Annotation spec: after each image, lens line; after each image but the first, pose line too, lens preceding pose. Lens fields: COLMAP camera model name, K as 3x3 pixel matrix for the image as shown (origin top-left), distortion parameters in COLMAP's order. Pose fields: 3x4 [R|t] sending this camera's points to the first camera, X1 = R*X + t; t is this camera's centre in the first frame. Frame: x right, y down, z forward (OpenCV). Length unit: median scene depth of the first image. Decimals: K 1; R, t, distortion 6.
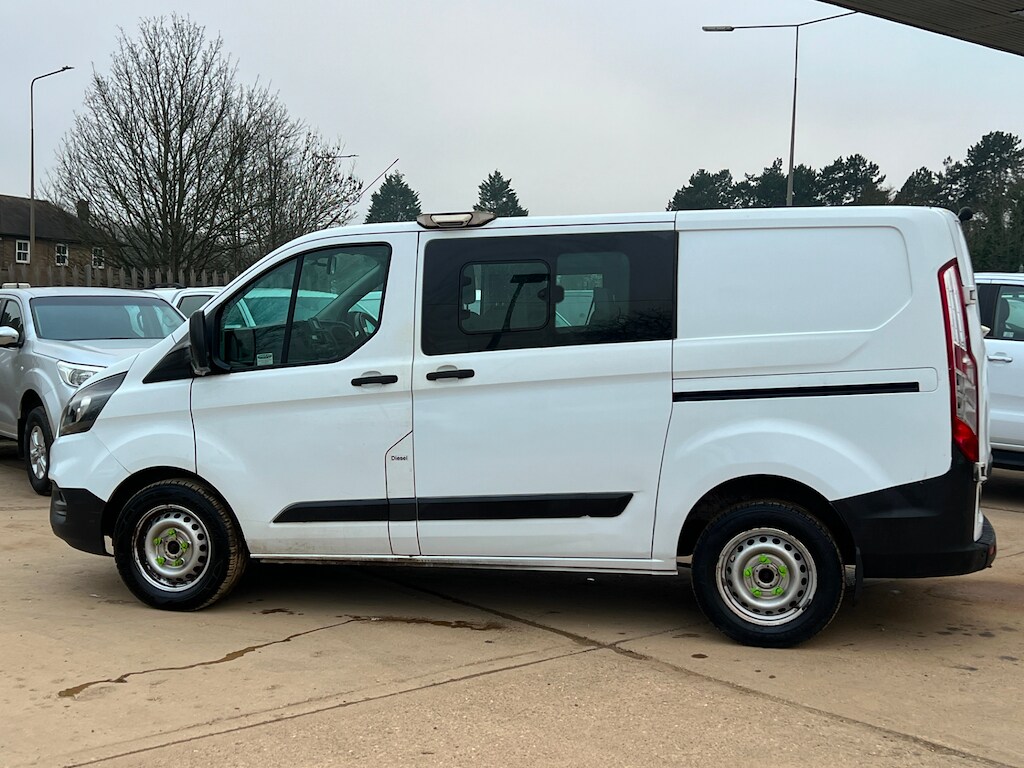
lens RADIAL K [[1292.8, 0, 523.1], [0, 1292.8, 383.0], [0, 0, 1]] dist [0.199347, -0.590202]
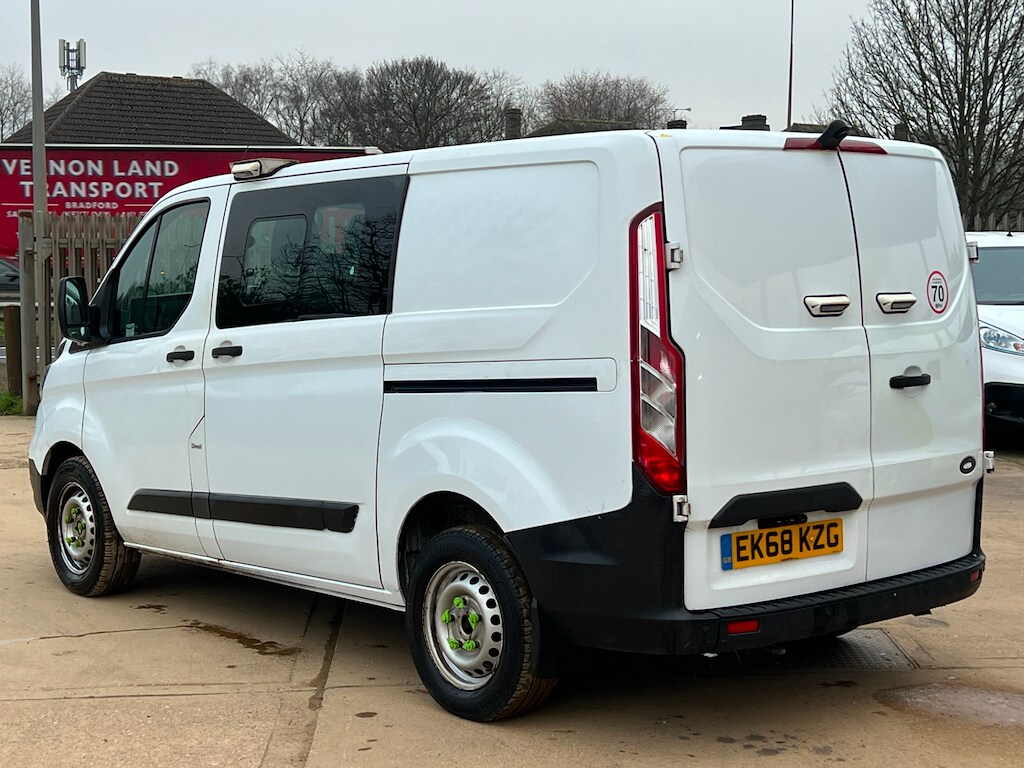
lens RADIAL K [[1648.3, 0, 512.7], [0, 1648.3, 386.4], [0, 0, 1]] dist [0.243490, -0.891526]
pose [[0.812950, 0.035092, -0.581275, 0.720373], [-0.022302, 0.999327, 0.029139, -0.019342], [0.581906, -0.010725, 0.813185, 0.213776]]
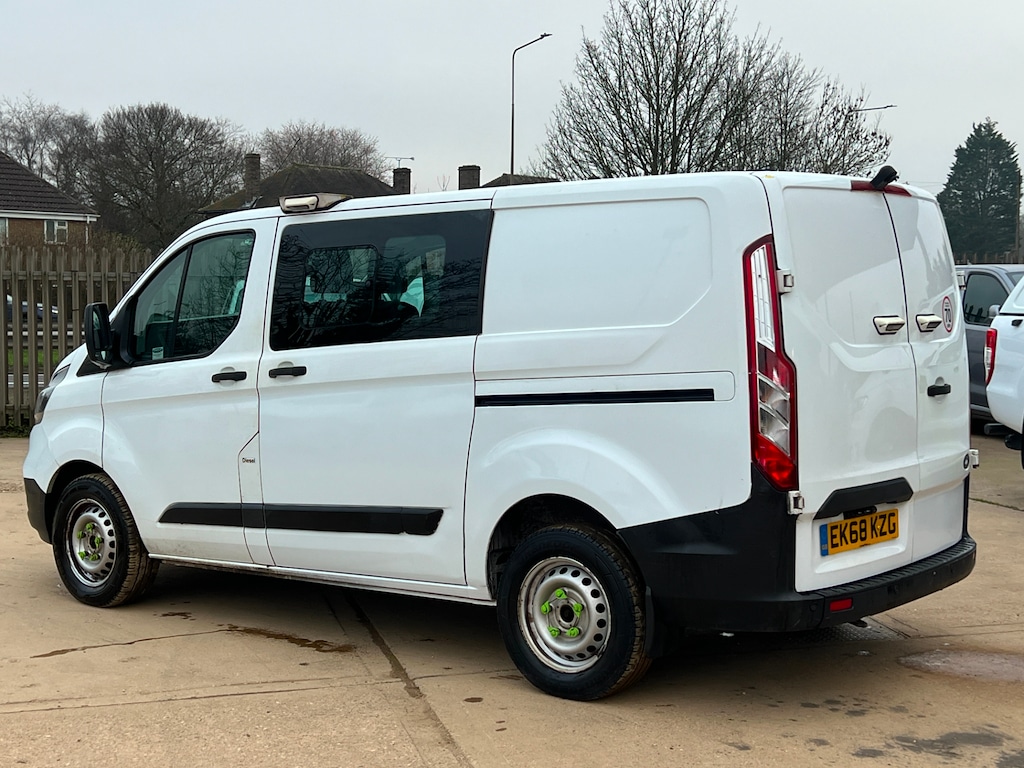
lens RADIAL K [[1496.2, 0, 512.4], [0, 1496.2, 382.8], [0, 0, 1]] dist [0.231326, -0.787197]
pose [[0.910359, 0.015805, -0.413517, 0.522296], [-0.013651, 0.999873, 0.008164, -0.009413], [0.413594, -0.001787, 0.910460, 0.088625]]
